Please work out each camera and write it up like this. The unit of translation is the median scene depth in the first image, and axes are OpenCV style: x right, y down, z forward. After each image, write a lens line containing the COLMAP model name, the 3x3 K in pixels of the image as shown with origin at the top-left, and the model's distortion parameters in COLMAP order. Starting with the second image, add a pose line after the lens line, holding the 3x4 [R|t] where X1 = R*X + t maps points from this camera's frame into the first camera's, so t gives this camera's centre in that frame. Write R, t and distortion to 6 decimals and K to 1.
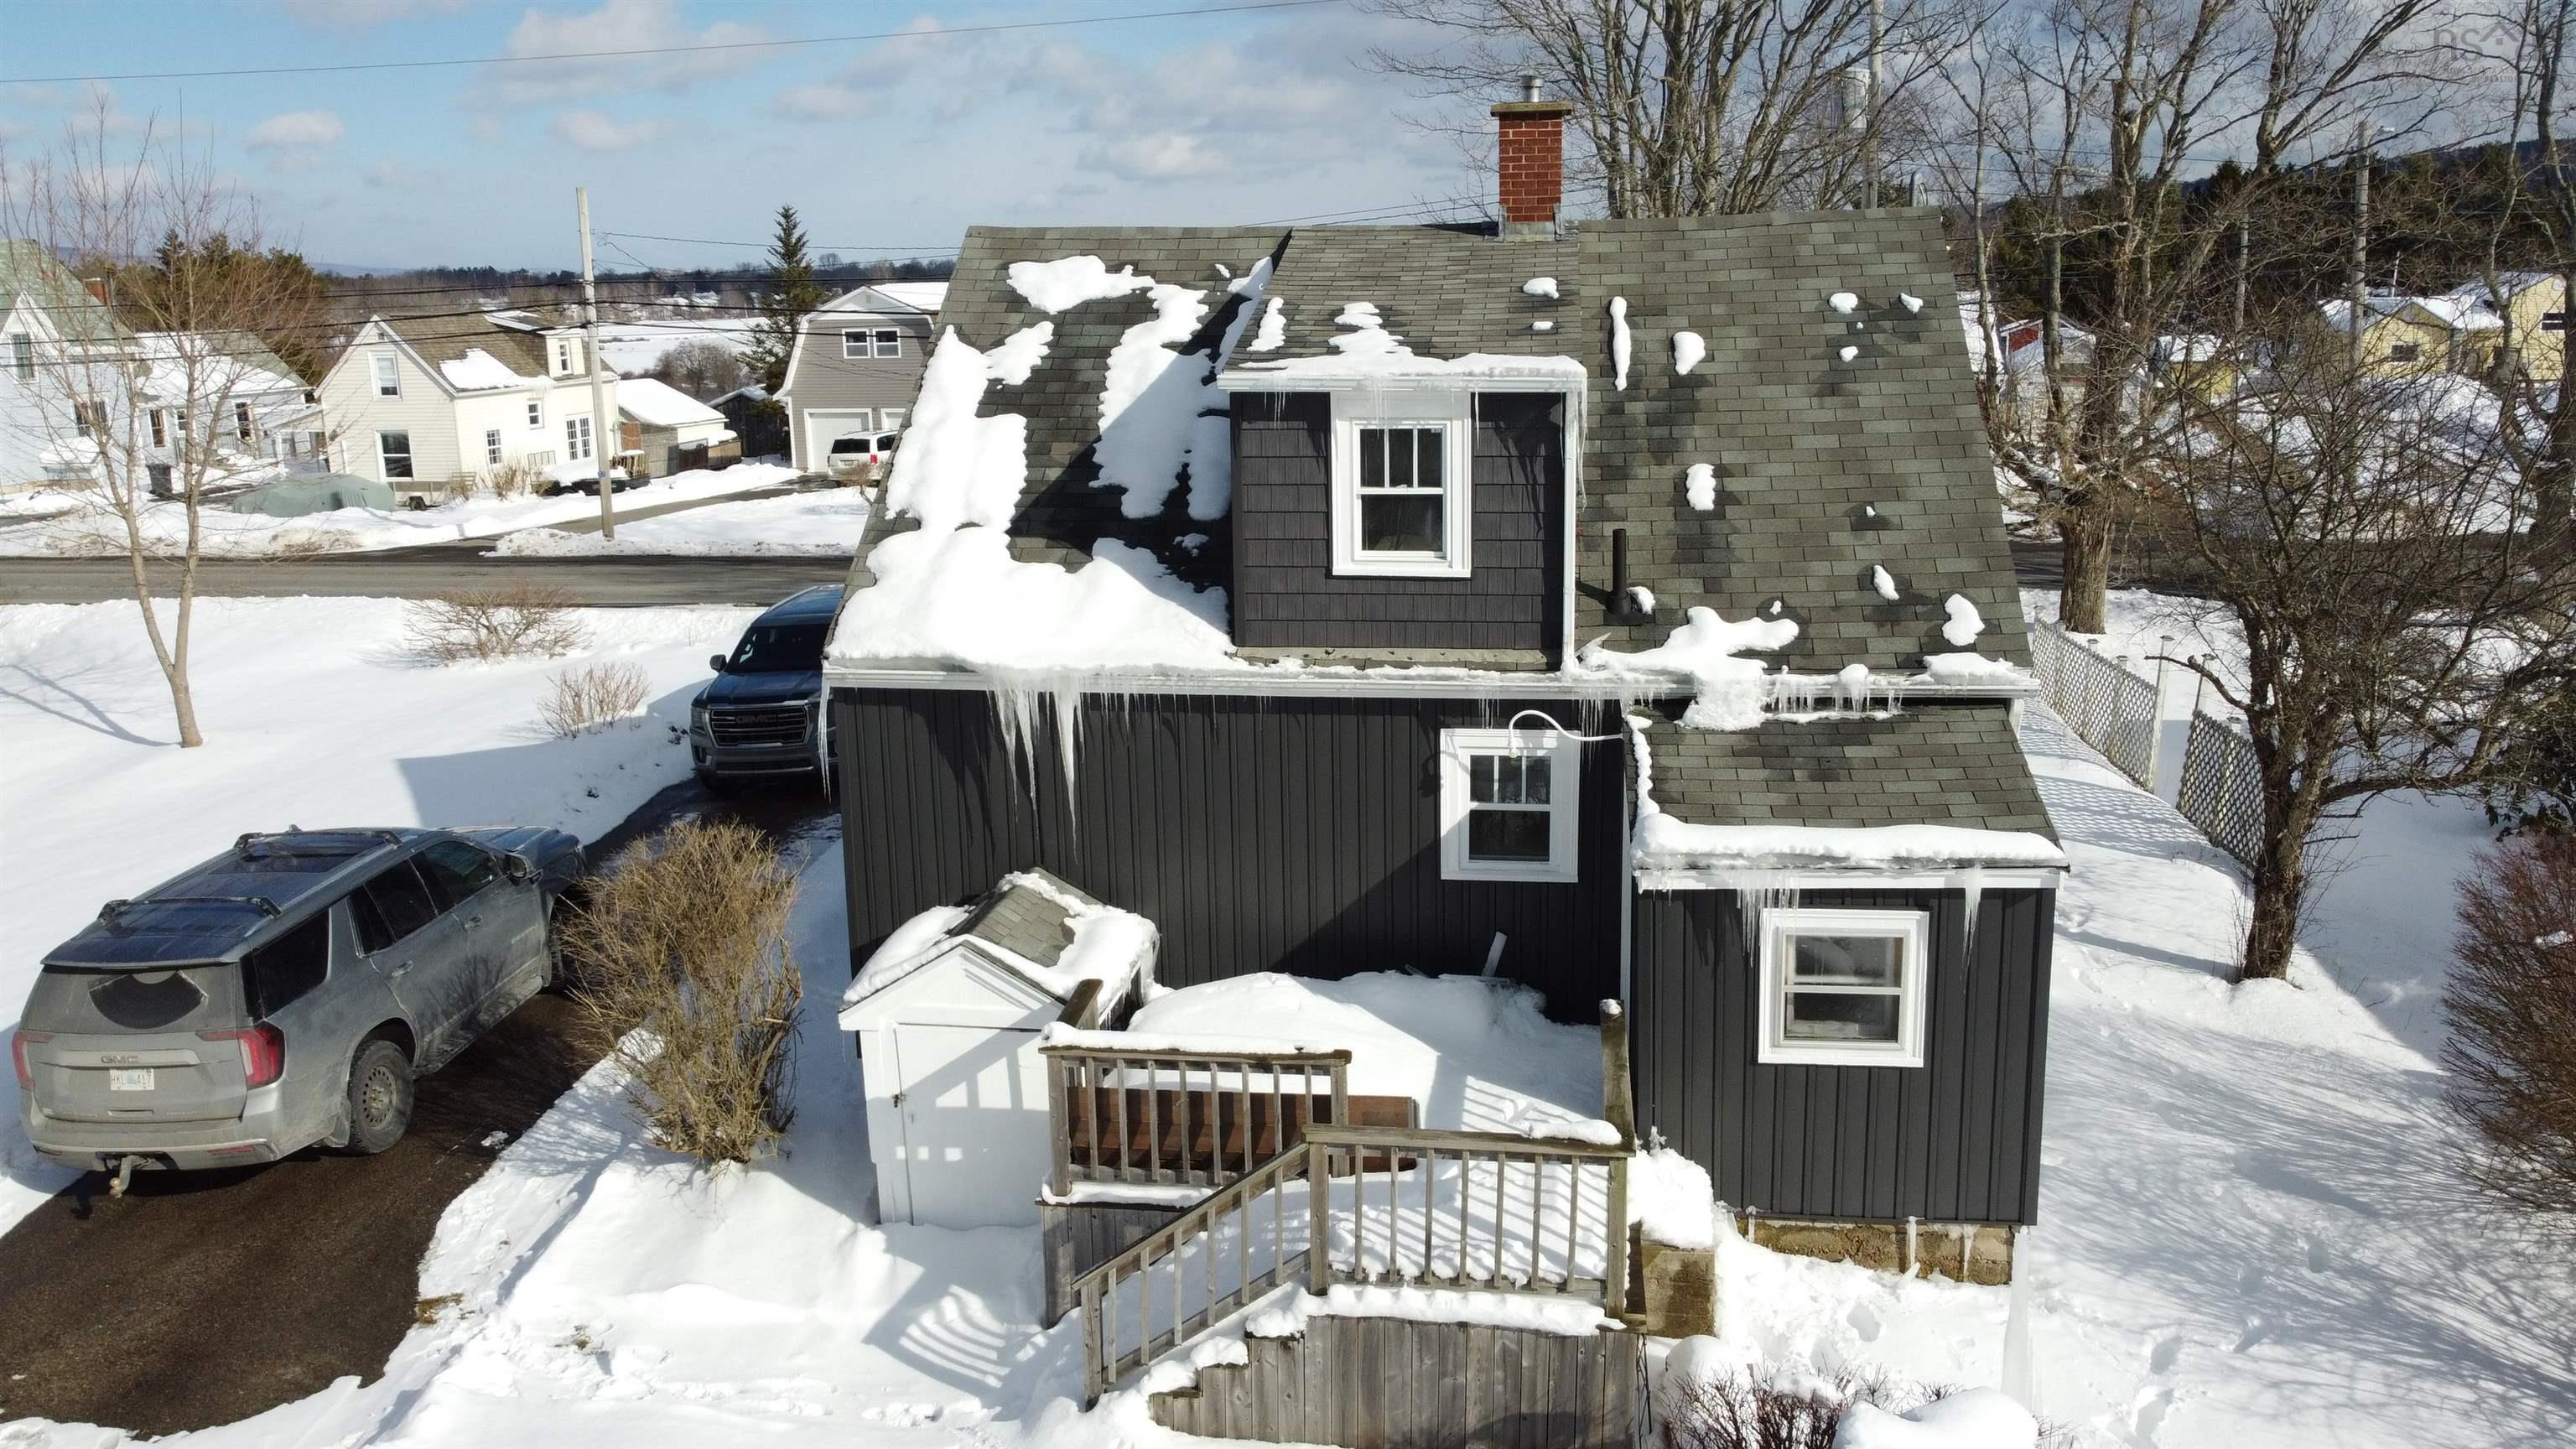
lens RADIAL K [[1948.2, 0, 1288.0], [0, 1948.2, 724.5], [0, 0, 1]] dist [-0.000764, -0.004089]
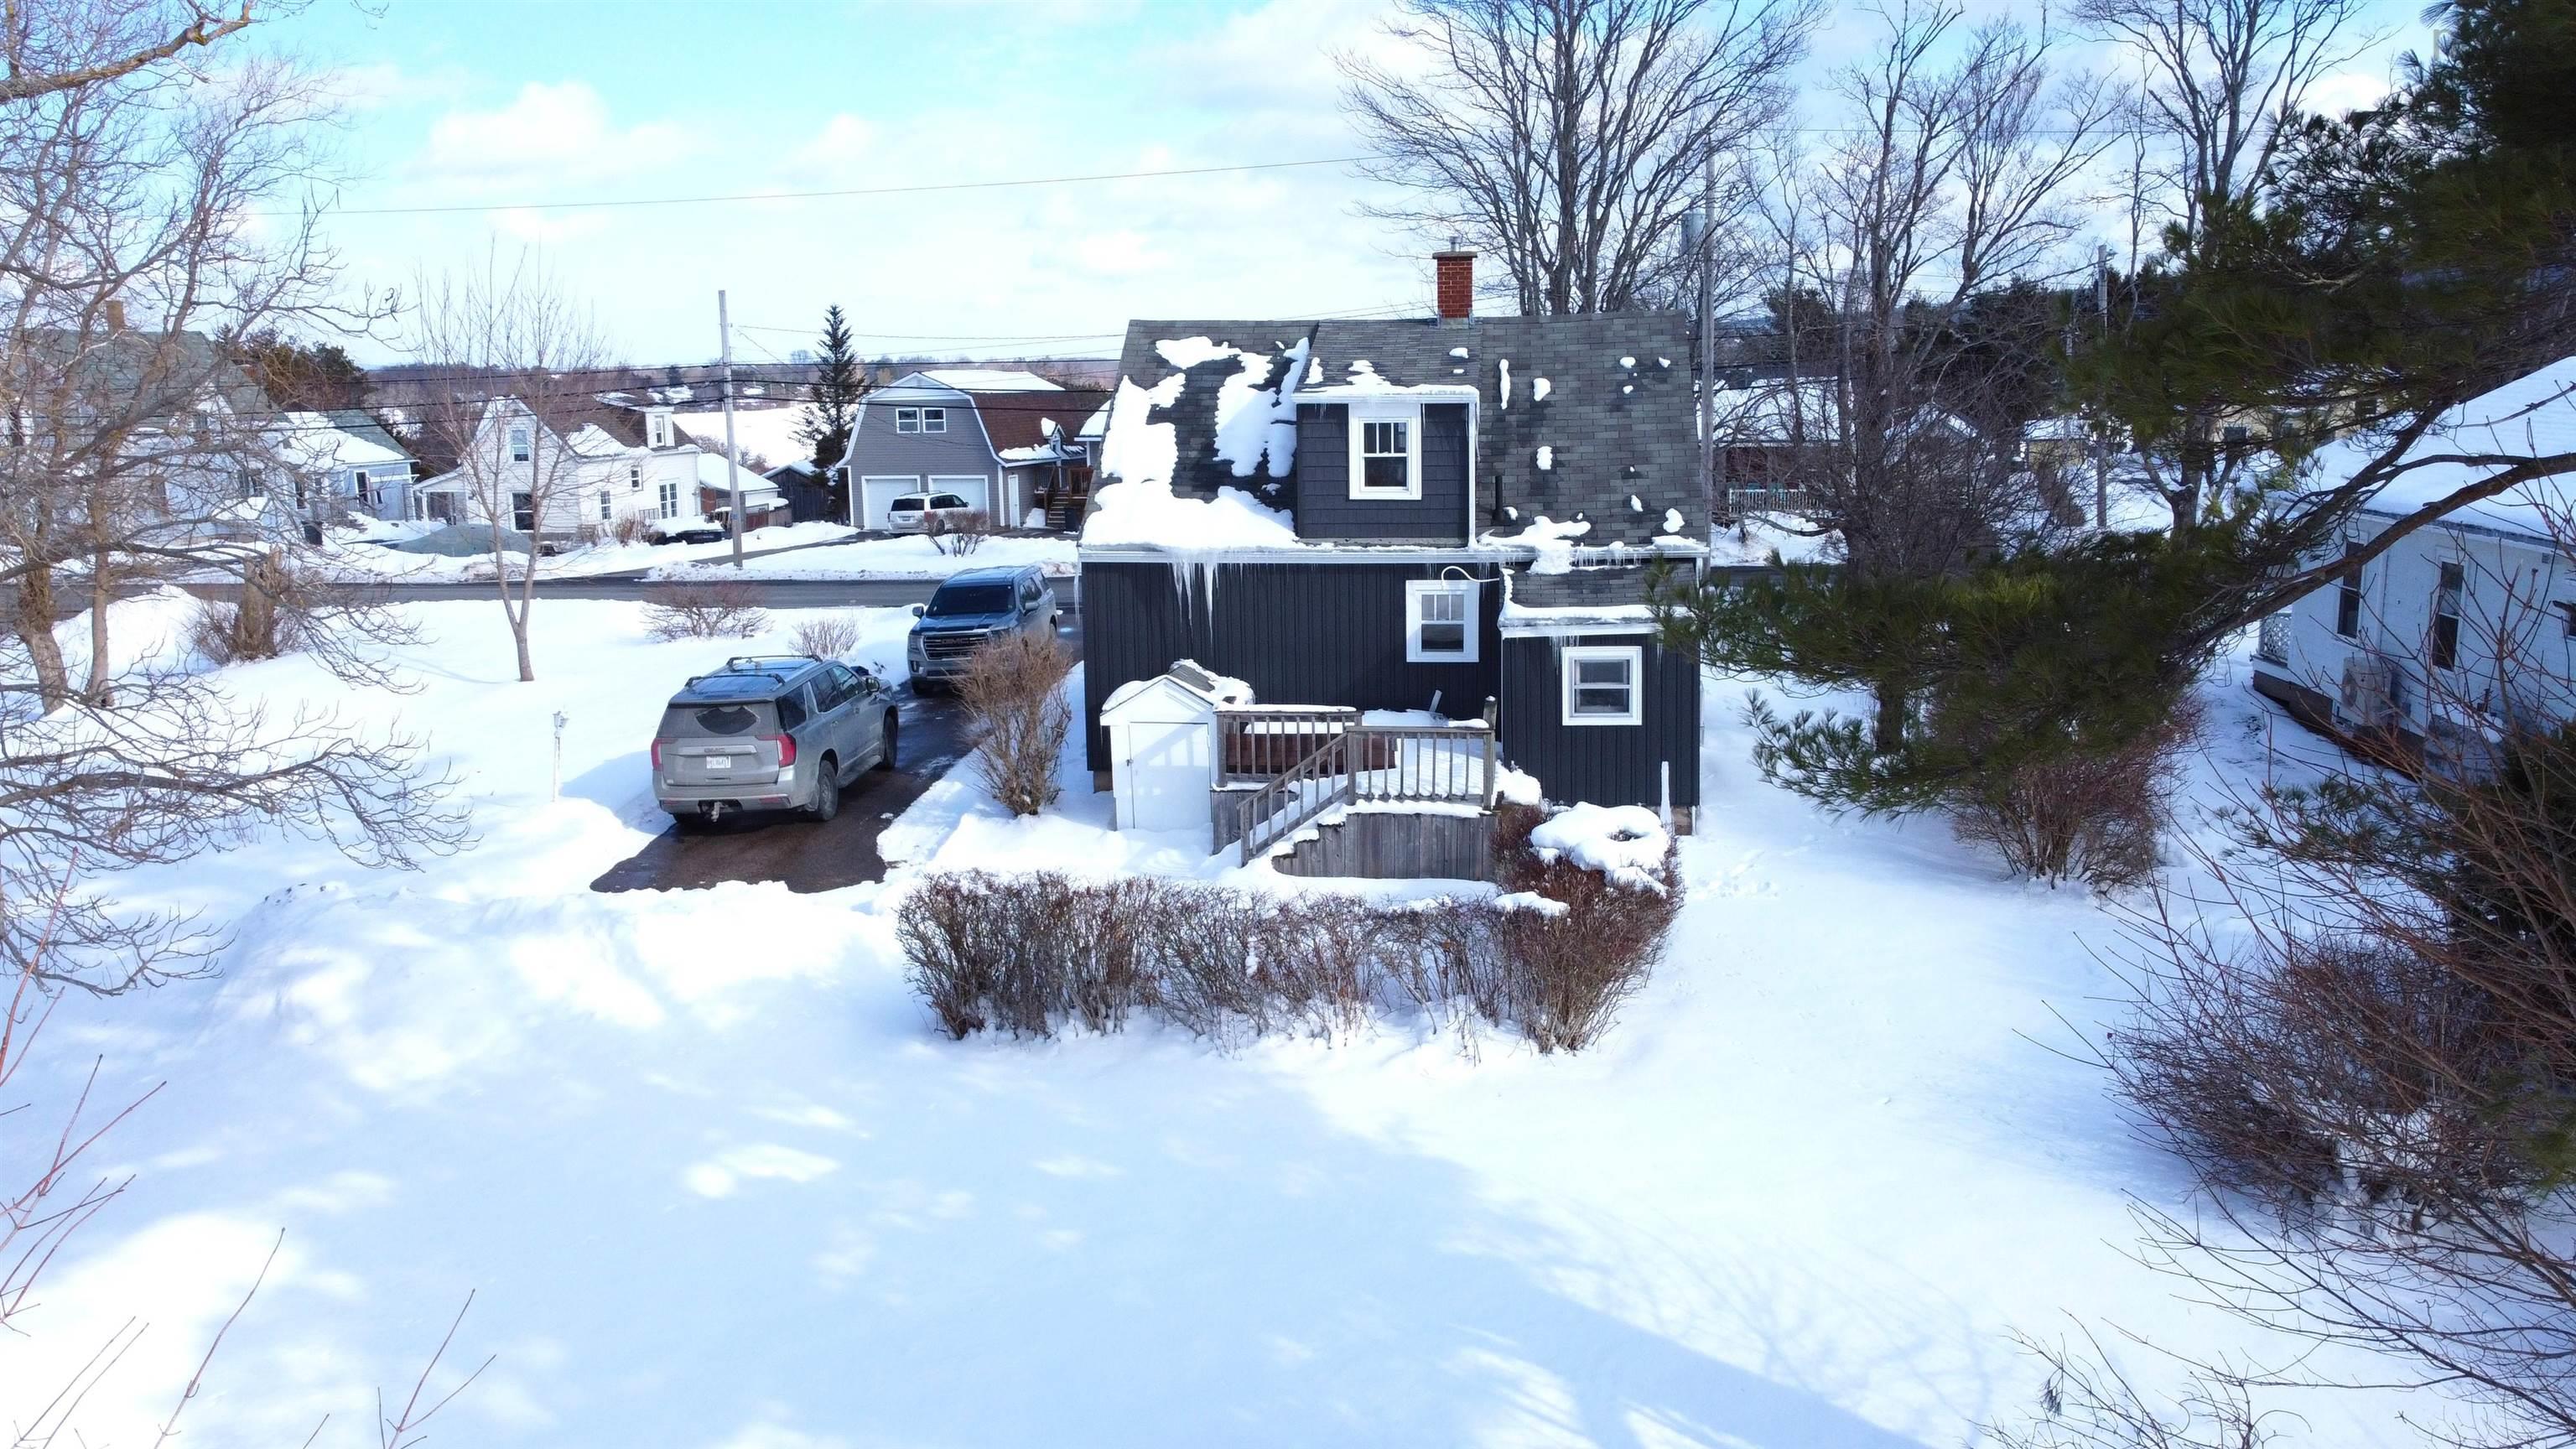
lens RADIAL K [[1948.2, 0, 1288.0], [0, 1948.2, 724.5], [0, 0, 1]] dist [-0.000764, -0.004089]
pose [[0.999820, -0.001460, 0.018918, -0.071635], [0.002362, 0.998858, -0.047728, 0.228242], [-0.018827, 0.047764, 0.998681, -0.874095]]
